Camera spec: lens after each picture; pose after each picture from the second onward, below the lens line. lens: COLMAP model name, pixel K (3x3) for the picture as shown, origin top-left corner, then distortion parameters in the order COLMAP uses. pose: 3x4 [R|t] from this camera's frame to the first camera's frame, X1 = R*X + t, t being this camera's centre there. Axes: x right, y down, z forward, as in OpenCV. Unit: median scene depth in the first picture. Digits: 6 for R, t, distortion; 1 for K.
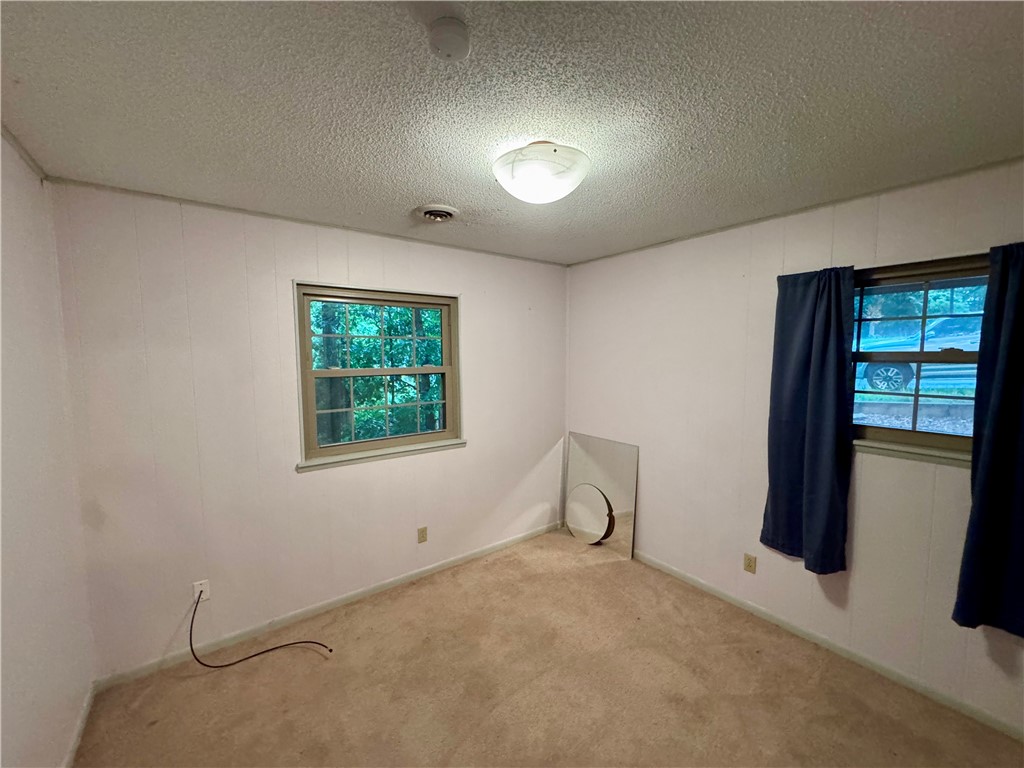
lens RADIAL K [[406.1, 0, 516.7], [0, 406.1, 379.8], [0, 0, 1]] dist [0.000212, -0.000011]
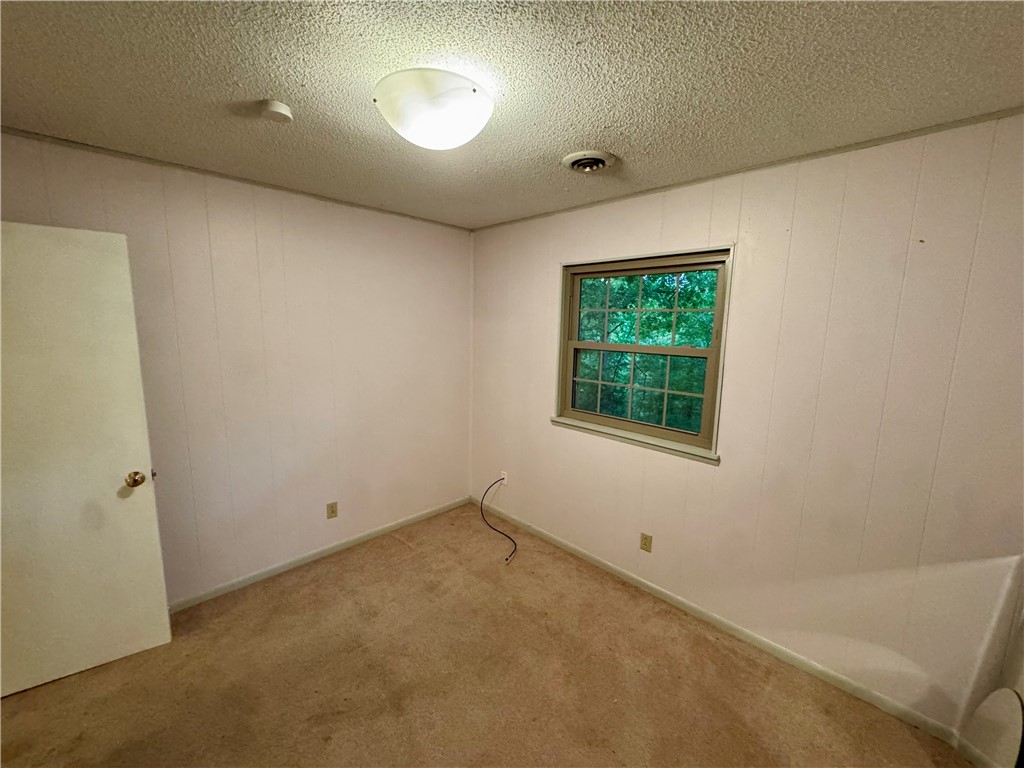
lens RADIAL K [[406.1, 0, 515.9], [0, 406.1, 383.0], [0, 0, 1]] dist [0.000212, -0.000011]
pose [[0.133327, 0.139687, -0.981179, 0.542443], [-0.089152, 0.987694, 0.128500, -0.037716], [0.987054, 0.070342, 0.144140, 0.598794]]
